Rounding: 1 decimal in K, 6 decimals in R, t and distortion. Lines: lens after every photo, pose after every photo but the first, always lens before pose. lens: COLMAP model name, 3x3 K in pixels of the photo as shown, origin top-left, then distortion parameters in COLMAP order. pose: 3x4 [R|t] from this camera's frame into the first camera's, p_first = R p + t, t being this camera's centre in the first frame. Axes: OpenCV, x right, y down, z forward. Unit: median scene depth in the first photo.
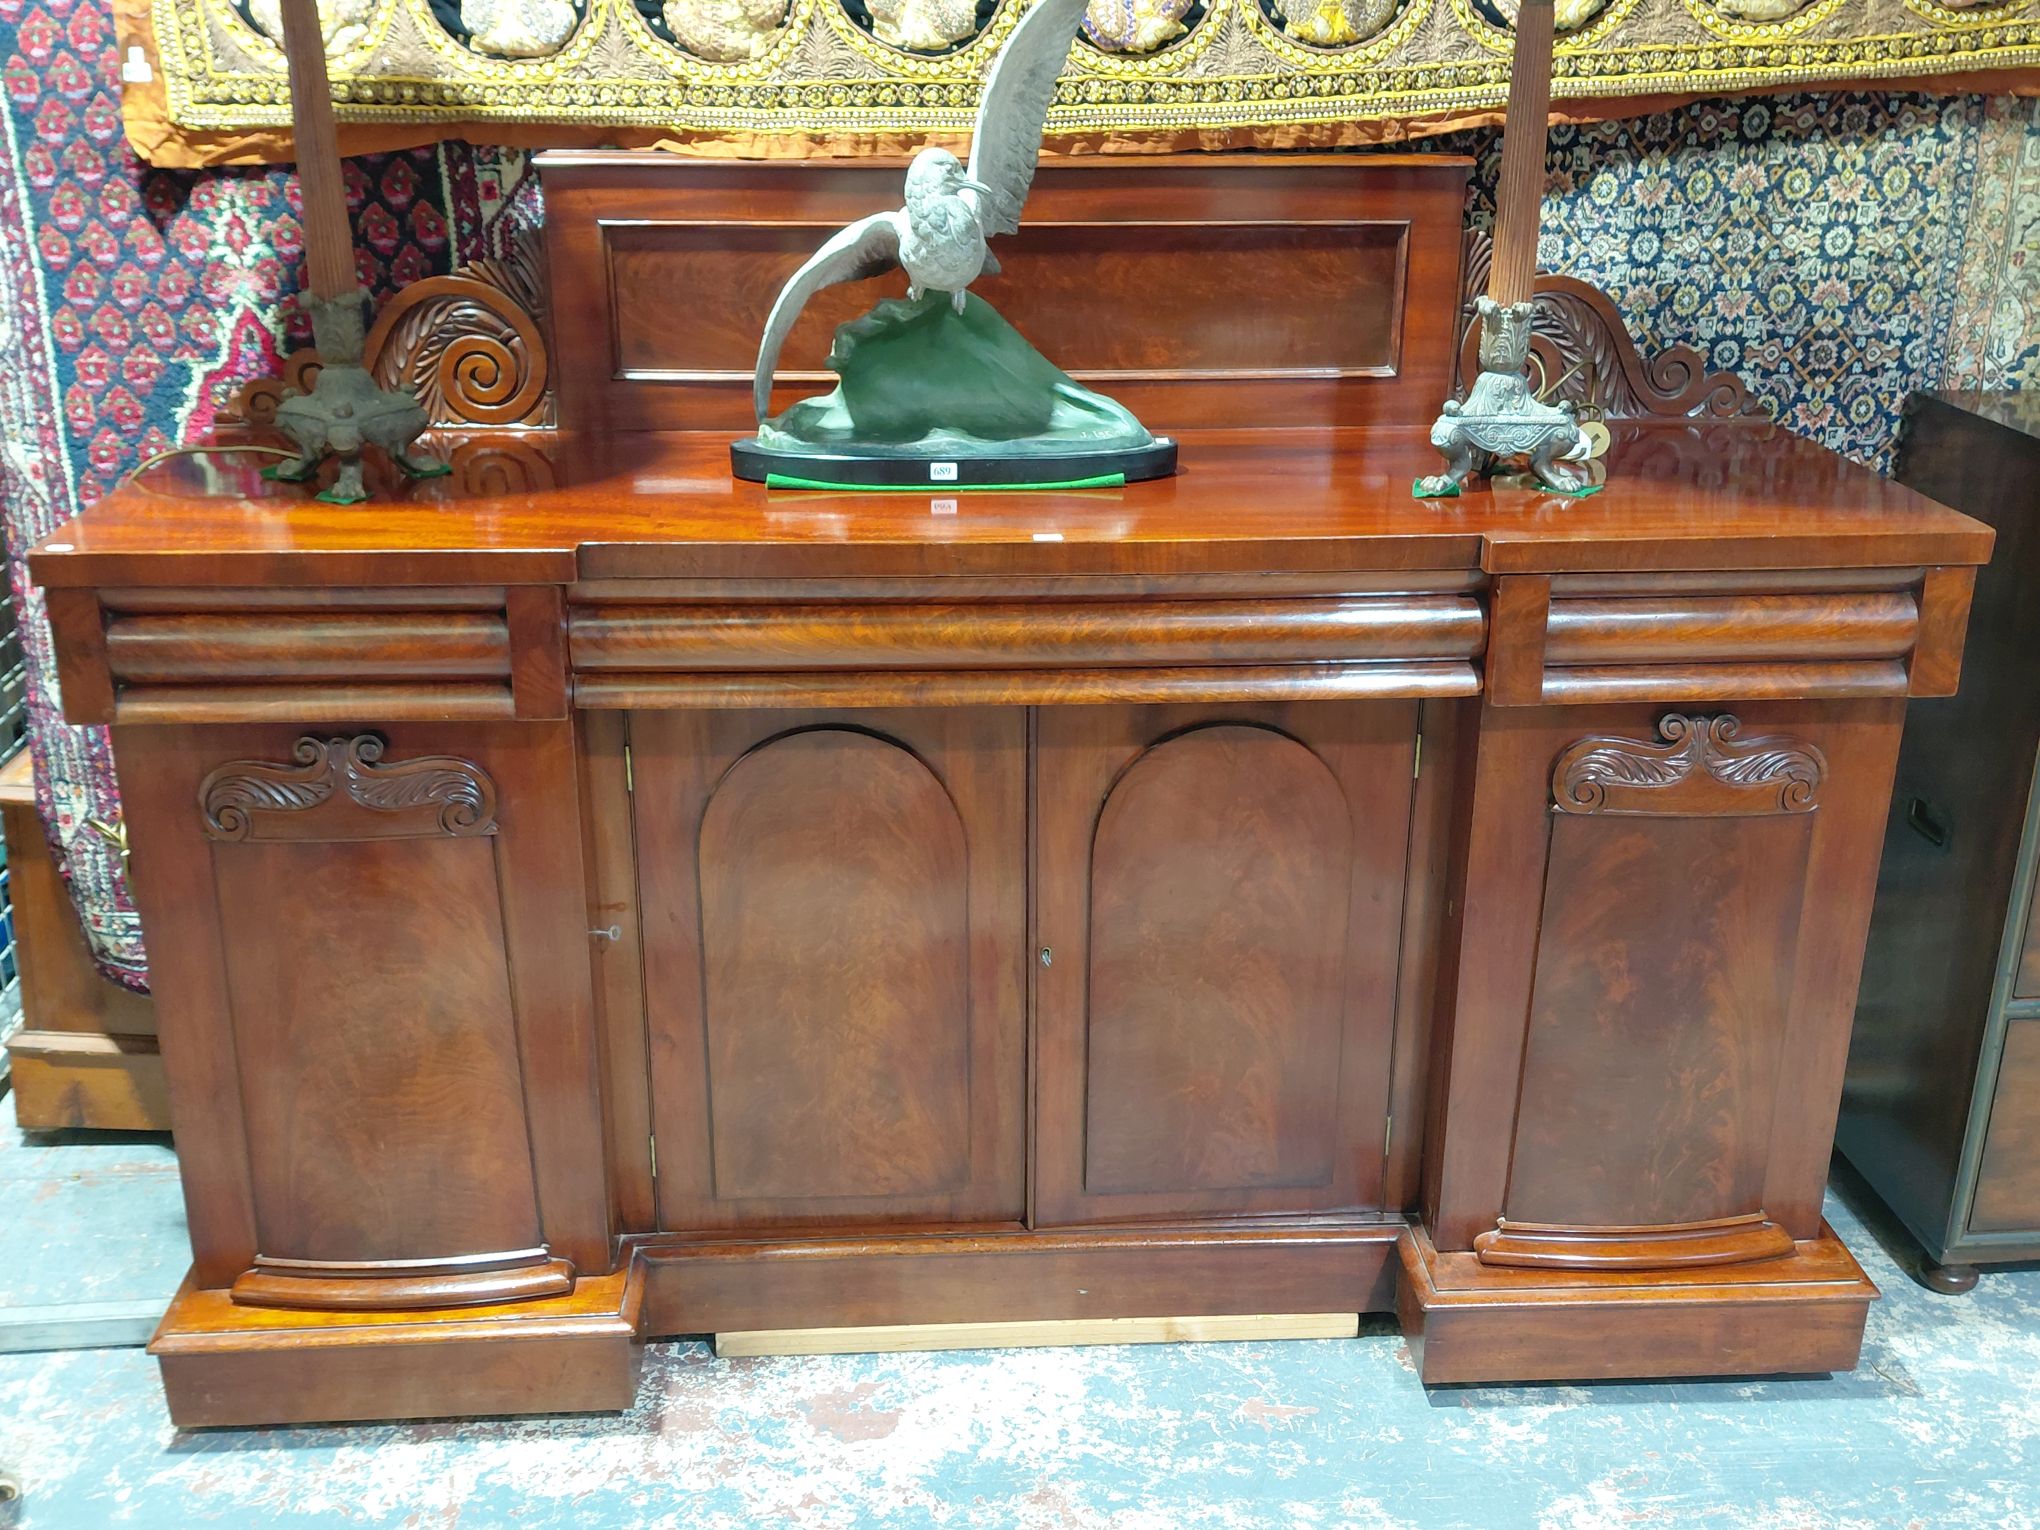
lens RADIAL K [[2127.3, 0, 1020.0], [0, 2127.3, 765.0], [0, 0, 1]] dist [0.248974, -0.573582]
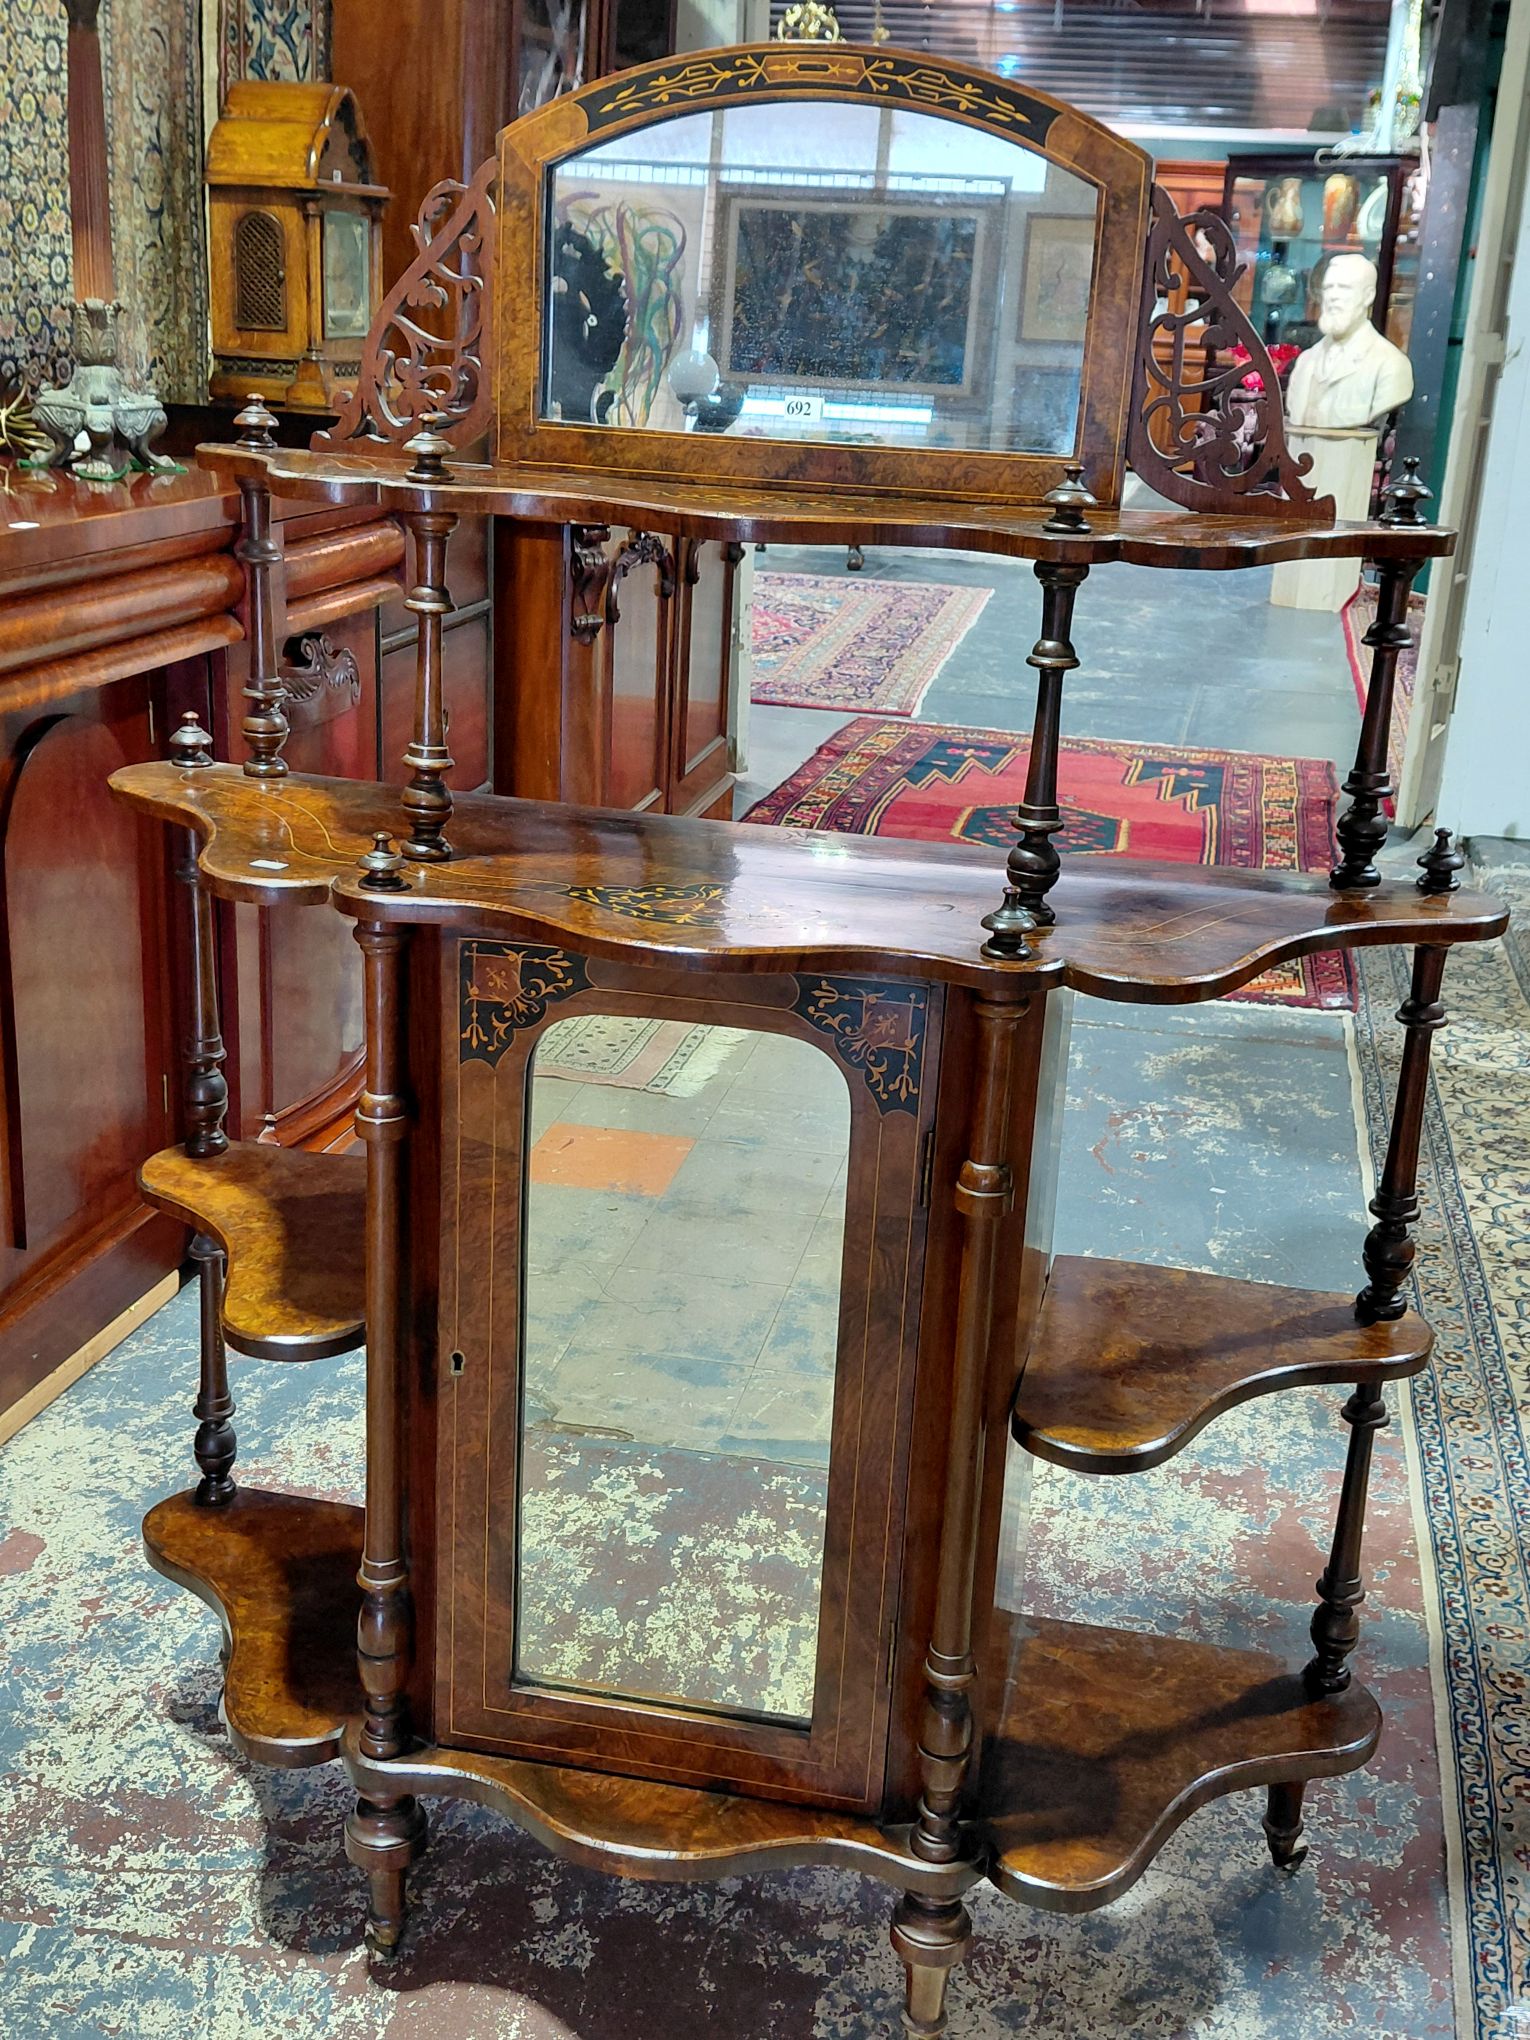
lens RADIAL K [[2127.3, 0, 765.0], [0, 2127.3, 1020.0], [0, 0, 1]] dist [0.248974, -0.573582]
pose [[0.304986, -0.307166, 0.901462, -0.641544], [0.291278, 0.931285, 0.218781, -0.011833], [-0.906720, 0.195851, 0.373499, 0.285193]]
